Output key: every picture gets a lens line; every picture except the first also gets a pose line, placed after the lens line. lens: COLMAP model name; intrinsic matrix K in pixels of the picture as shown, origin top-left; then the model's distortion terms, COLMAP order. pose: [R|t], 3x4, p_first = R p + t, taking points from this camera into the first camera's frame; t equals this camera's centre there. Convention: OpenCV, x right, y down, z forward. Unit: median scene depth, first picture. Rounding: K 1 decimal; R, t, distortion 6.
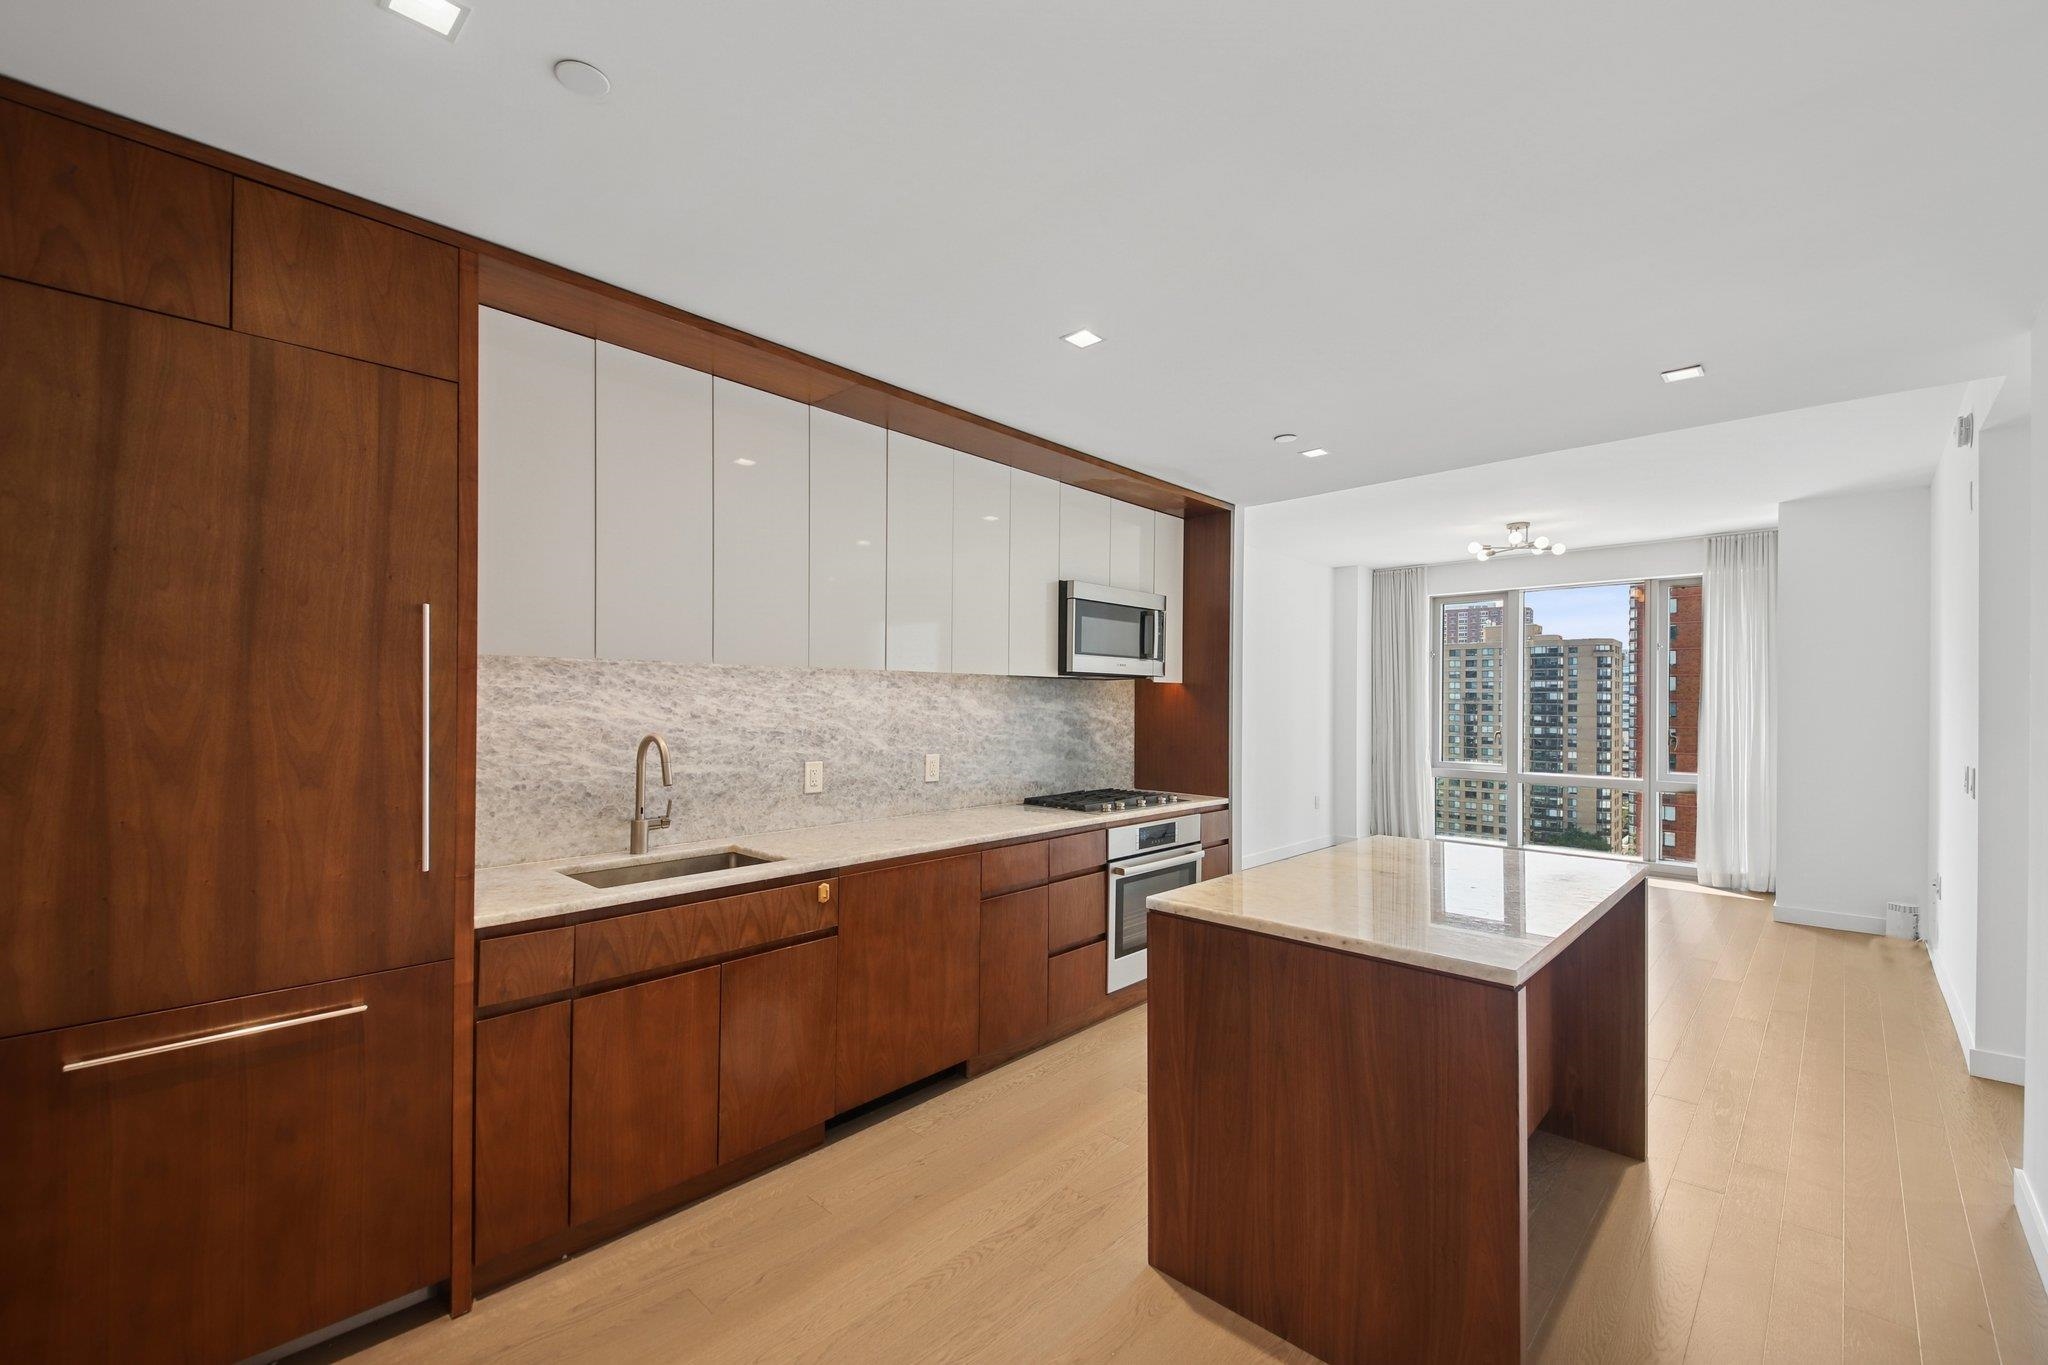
lens RADIAL K [[809.2, 0, 1035.7], [0, 809.2, 708.4], [0, 0, 1]] dist [0.003305, -0.000932]
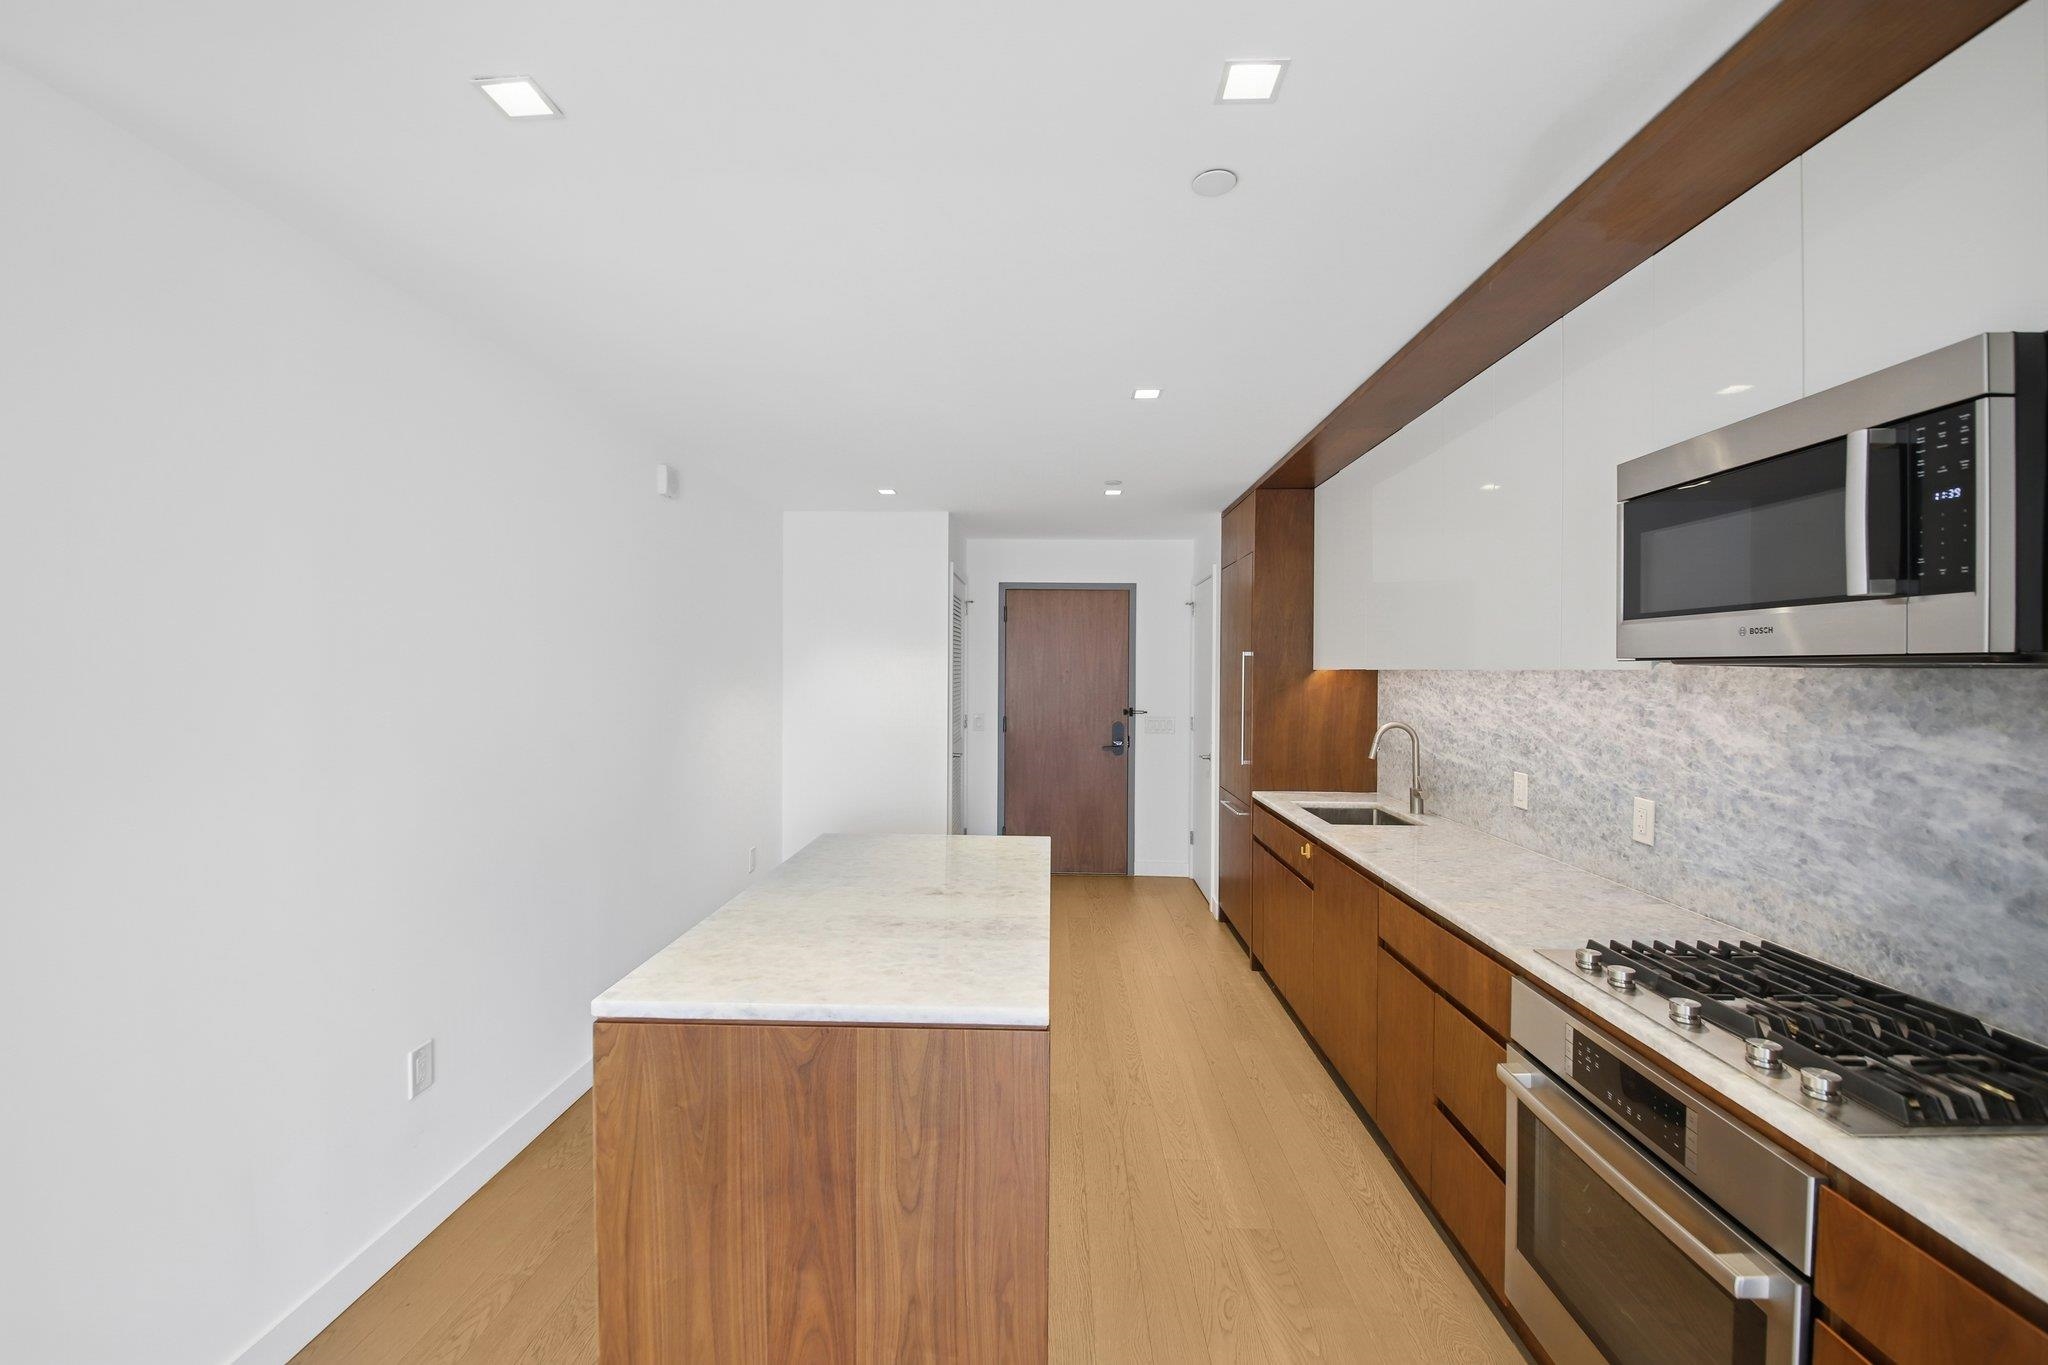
lens RADIAL K [[809.2, 0, 1023.5], [0, 809.2, 674.0], [0, 0, 1]] dist [0.003305, -0.000932]
pose [[-0.740410, -0.005822, -0.672130, 0.650056], [-0.013828, 0.999883, 0.006572, -0.036252], [0.672013, 0.014160, -0.740404, 1.160860]]
